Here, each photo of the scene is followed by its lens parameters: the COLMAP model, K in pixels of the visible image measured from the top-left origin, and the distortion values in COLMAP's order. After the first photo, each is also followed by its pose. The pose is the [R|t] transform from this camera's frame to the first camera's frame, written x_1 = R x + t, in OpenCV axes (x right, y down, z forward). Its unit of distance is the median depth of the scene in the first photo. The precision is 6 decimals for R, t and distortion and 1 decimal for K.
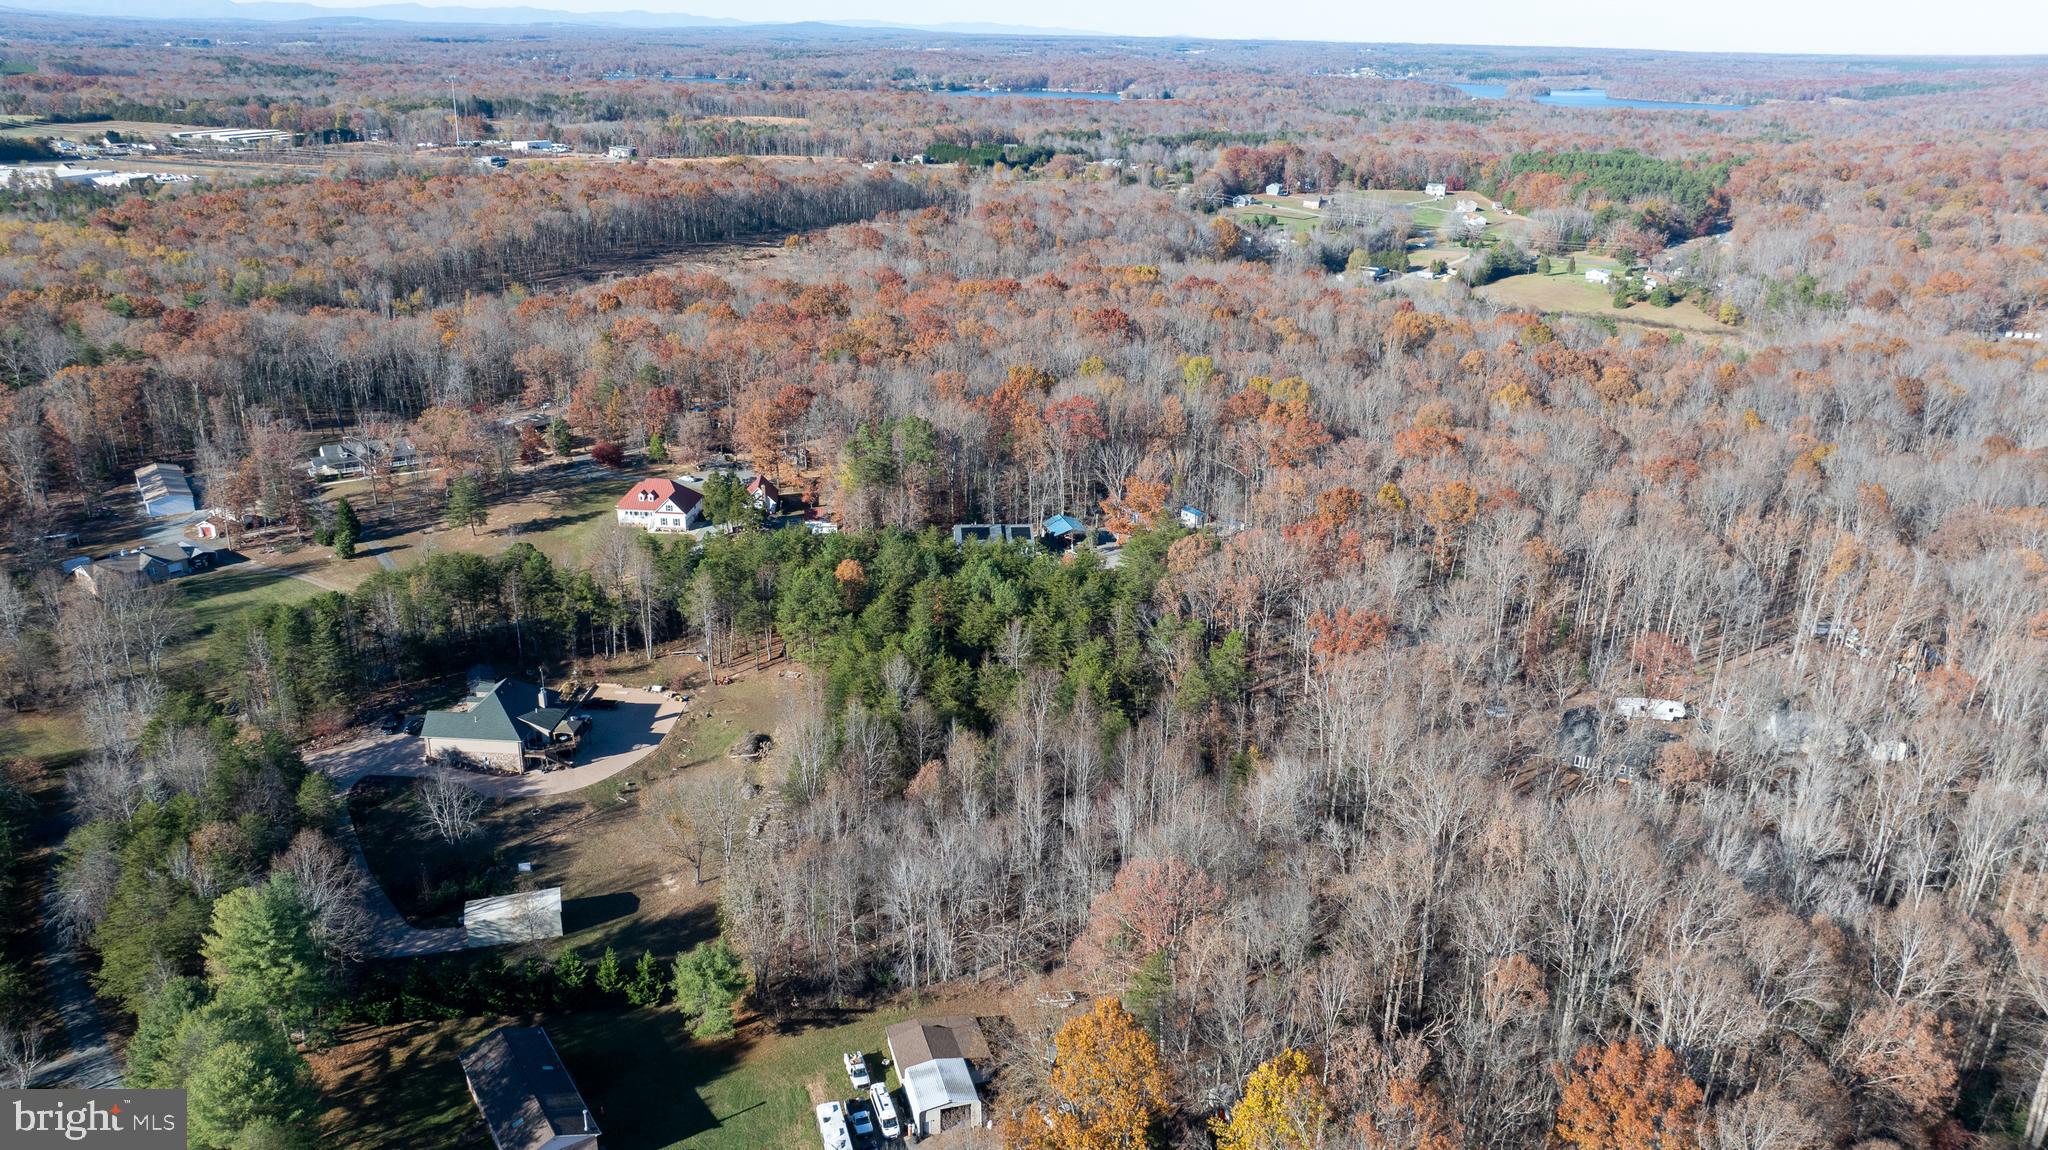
lens RADIAL K [[1429.0, 0, 1020.7], [0, 1429.0, 572.5], [0, 0, 1]] dist [-0.034888, 0.037126]
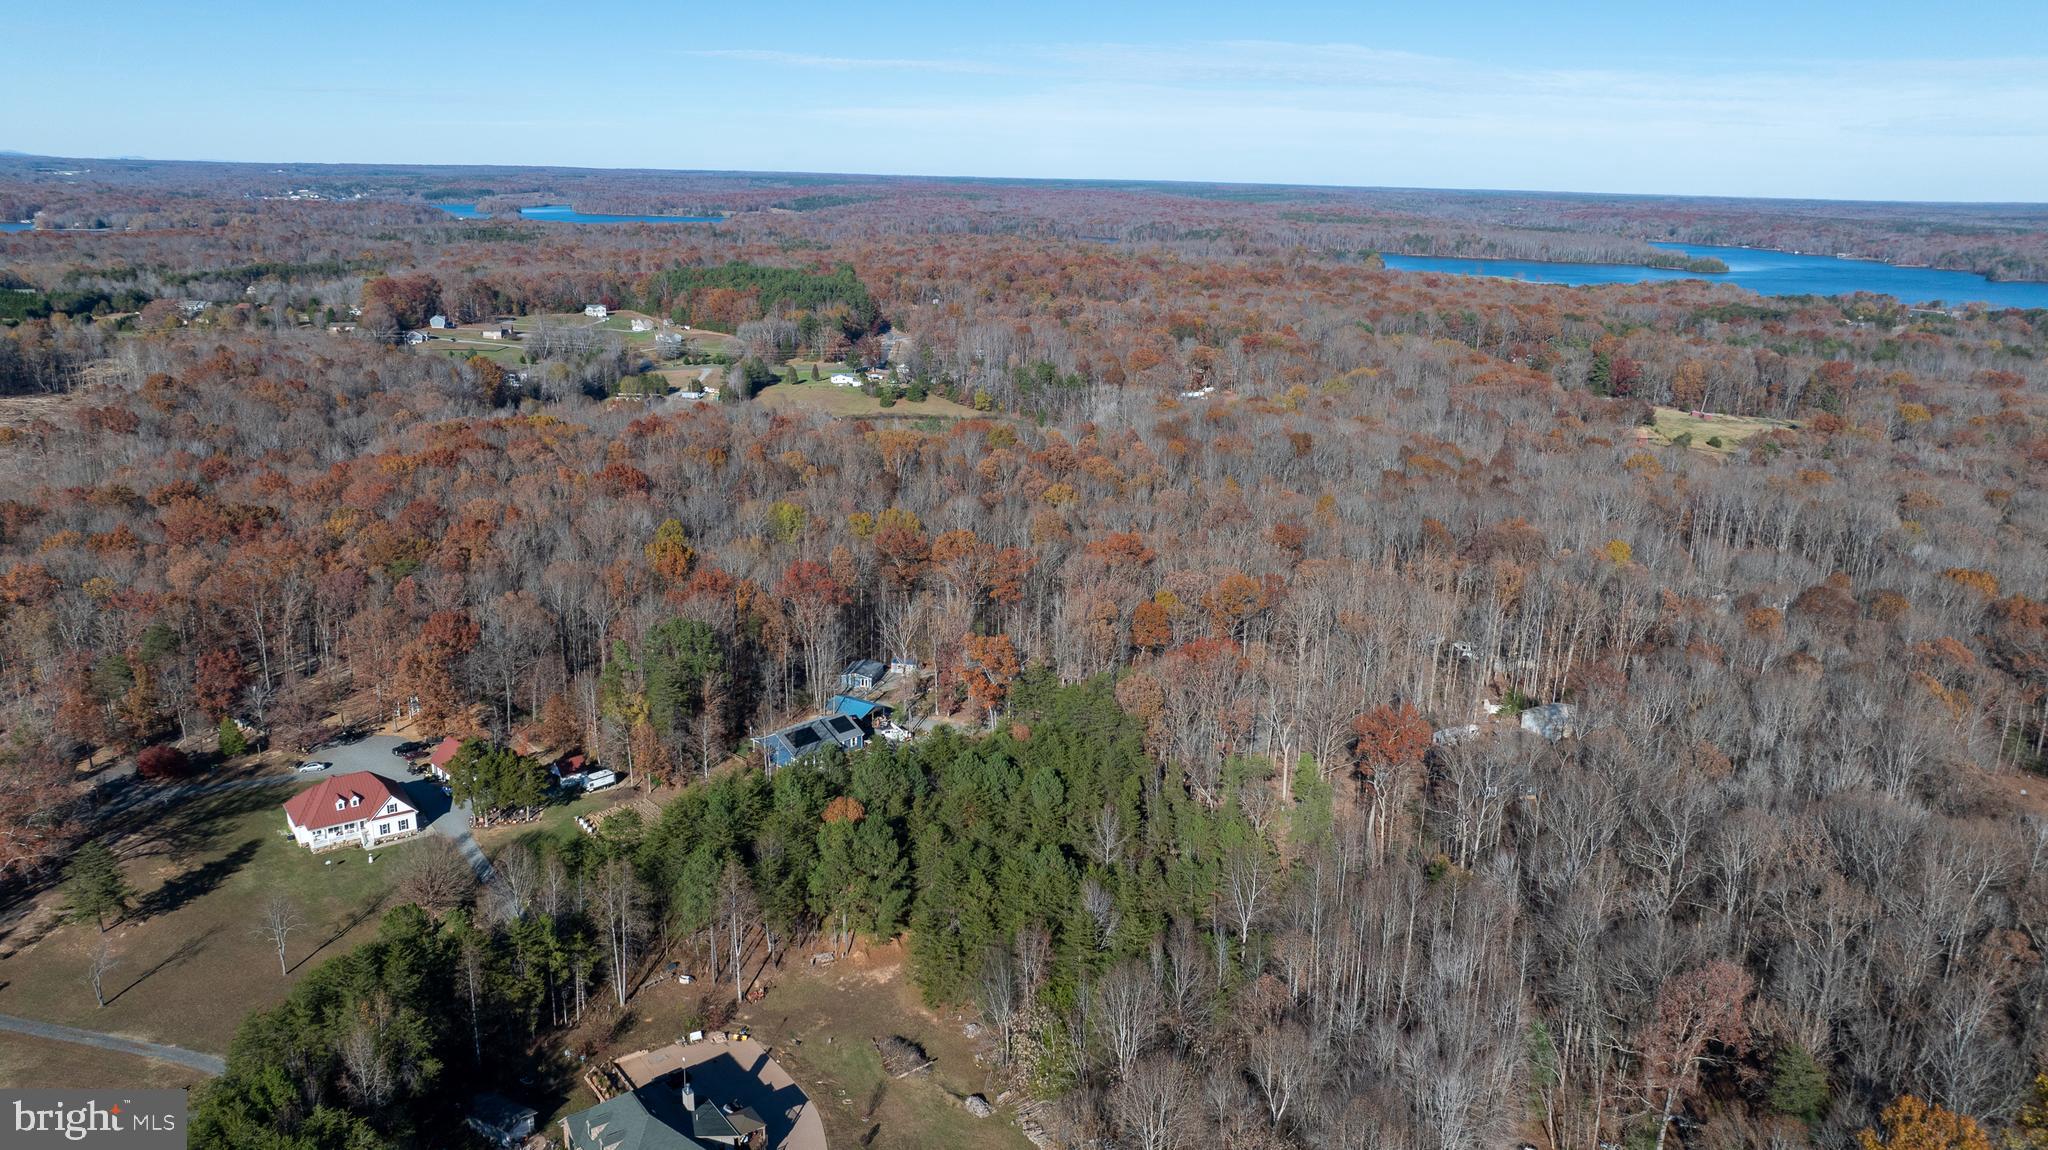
lens RADIAL K [[1429.0, 0, 1020.7], [0, 1429.0, 572.5], [0, 0, 1]] dist [-0.034888, 0.037126]
pose [[0.771229, -0.173406, 0.612484, -0.169882], [0.219204, 0.975679, 0.000216, -0.037226], [-0.597625, 0.134092, 0.790483, 0.087935]]
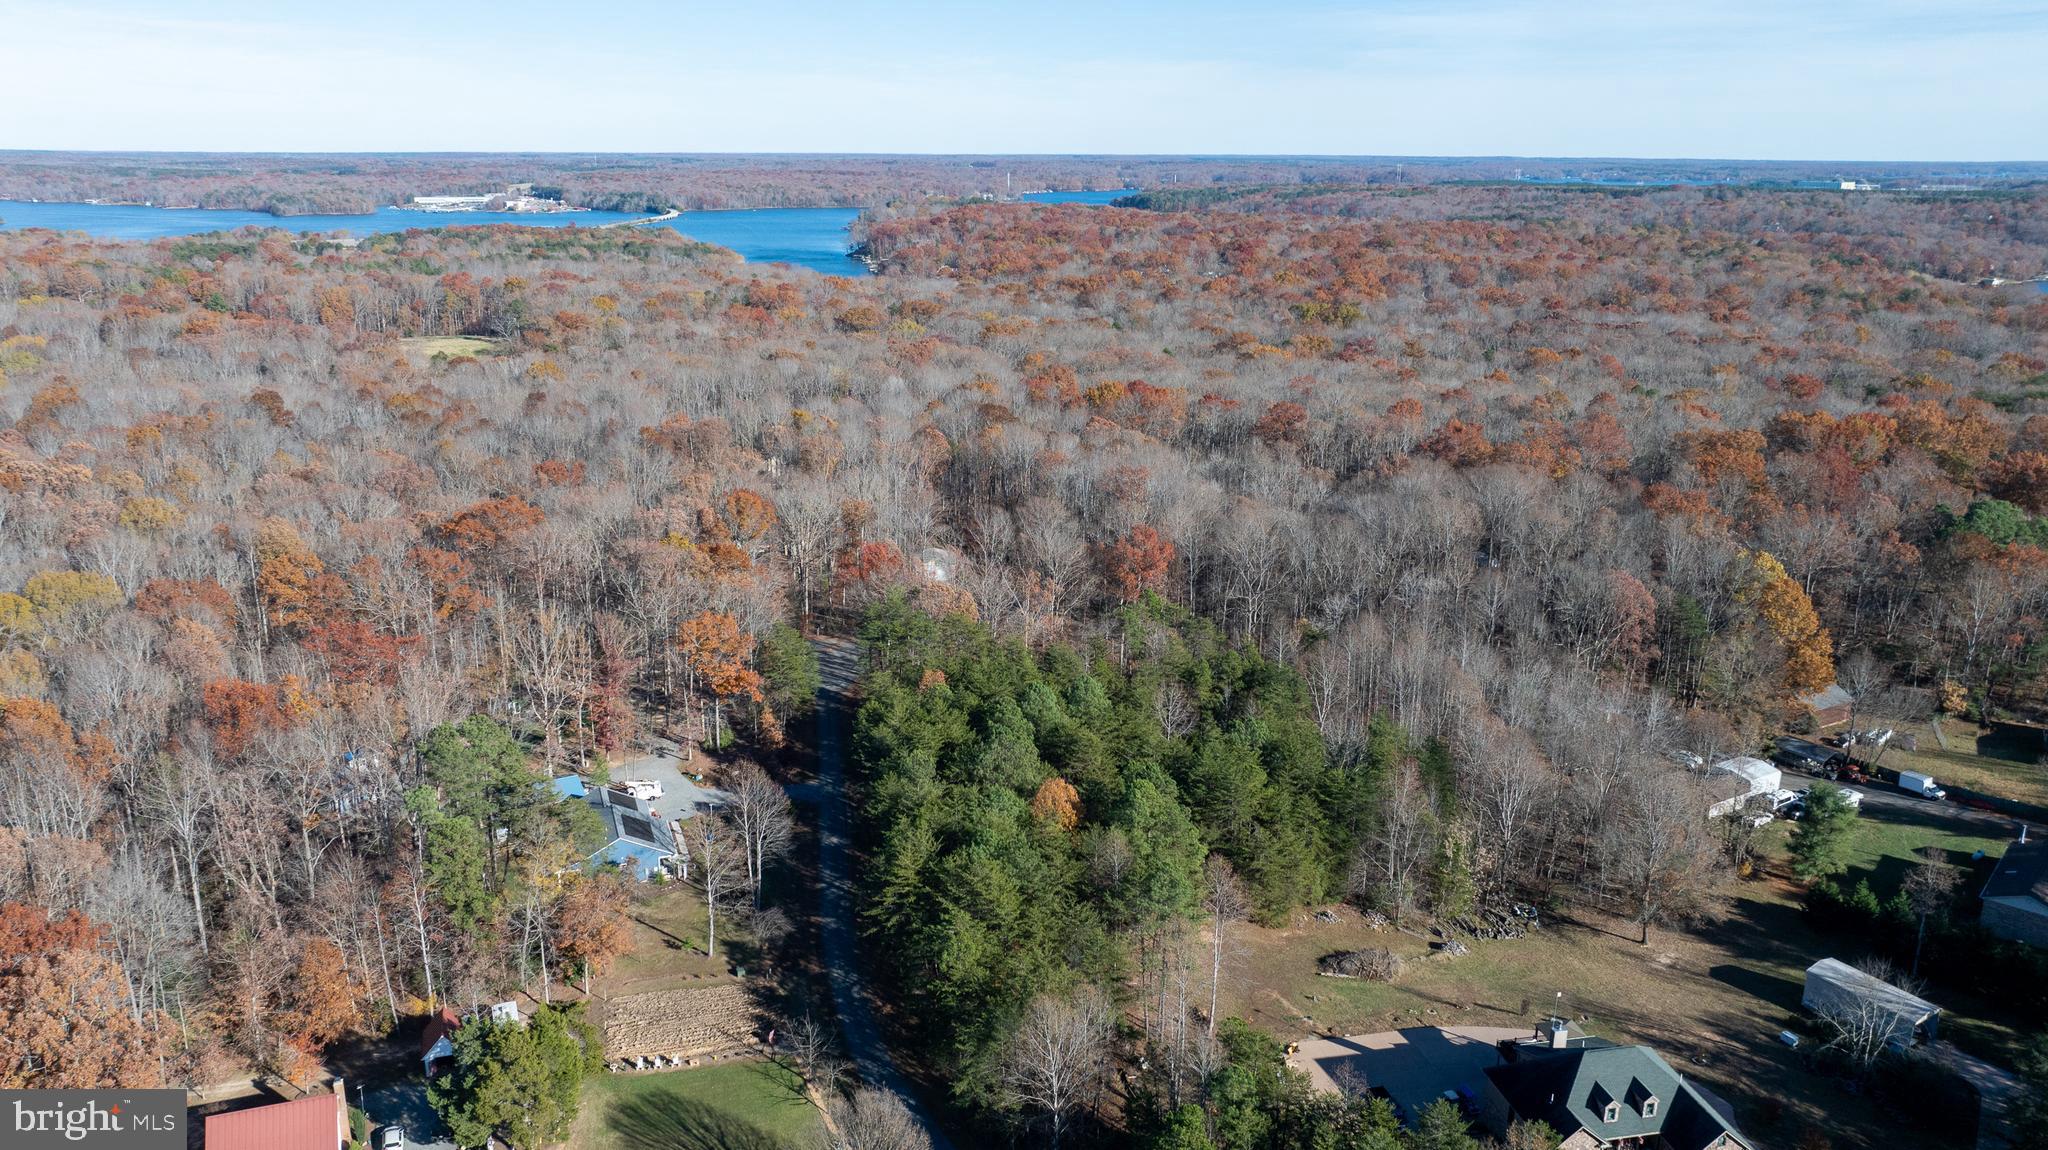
lens RADIAL K [[1483.0, 0, 1021.7], [0, 1483.0, 563.3], [0, 0, 1]] dist [-0.016023, -0.003982]
pose [[-0.230568, -0.281693, 0.931390, -0.229915], [0.336556, 0.875017, 0.347959, -0.107580], [-0.913000, 0.393693, -0.106945, 0.340926]]
